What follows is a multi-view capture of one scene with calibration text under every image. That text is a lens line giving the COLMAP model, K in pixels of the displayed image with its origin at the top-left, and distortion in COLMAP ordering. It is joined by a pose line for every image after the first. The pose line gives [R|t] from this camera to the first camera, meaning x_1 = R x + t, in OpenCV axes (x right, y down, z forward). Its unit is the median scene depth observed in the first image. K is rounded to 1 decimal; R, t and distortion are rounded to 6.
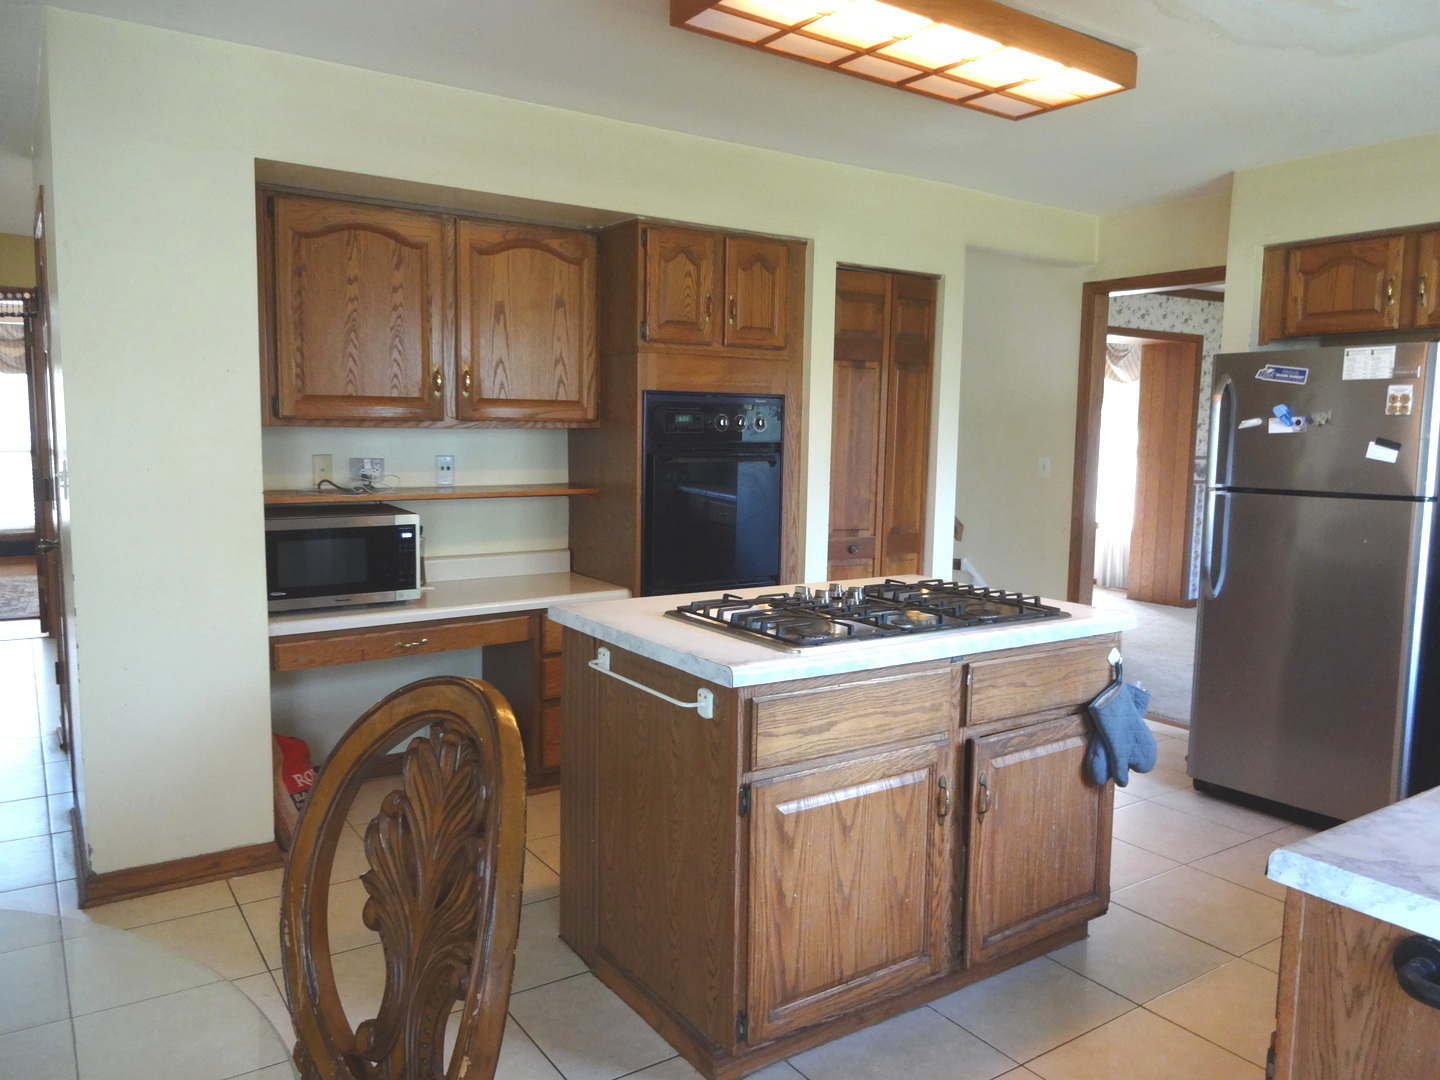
lens RADIAL K [[1056.6, 0, 726.7], [0, 1056.6, 541.2], [0, 0, 1]] dist [-0.009257, -0.001885]
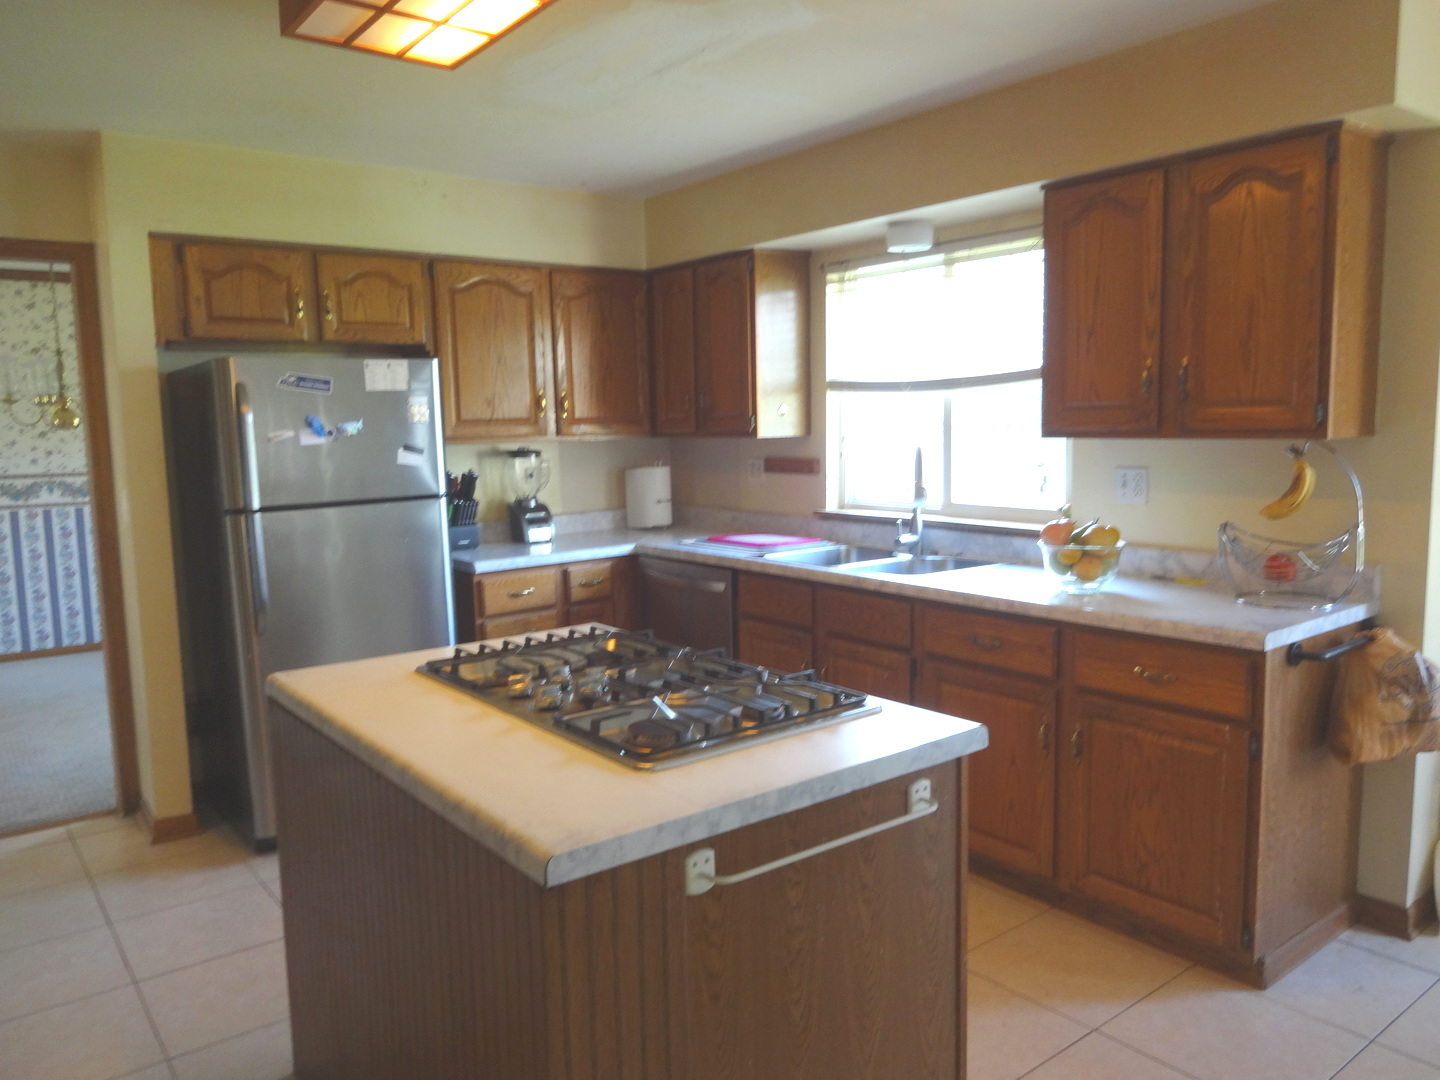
lens RADIAL K [[1056.6, 0, 726.7], [0, 1056.6, 541.2], [0, 0, 1]] dist [-0.009257, -0.001885]
pose [[-0.056298, -0.128092, 0.990163, -0.482632], [0.130953, 0.982221, 0.134511, -0.101539], [-0.989789, 0.137238, -0.038523, 0.714383]]
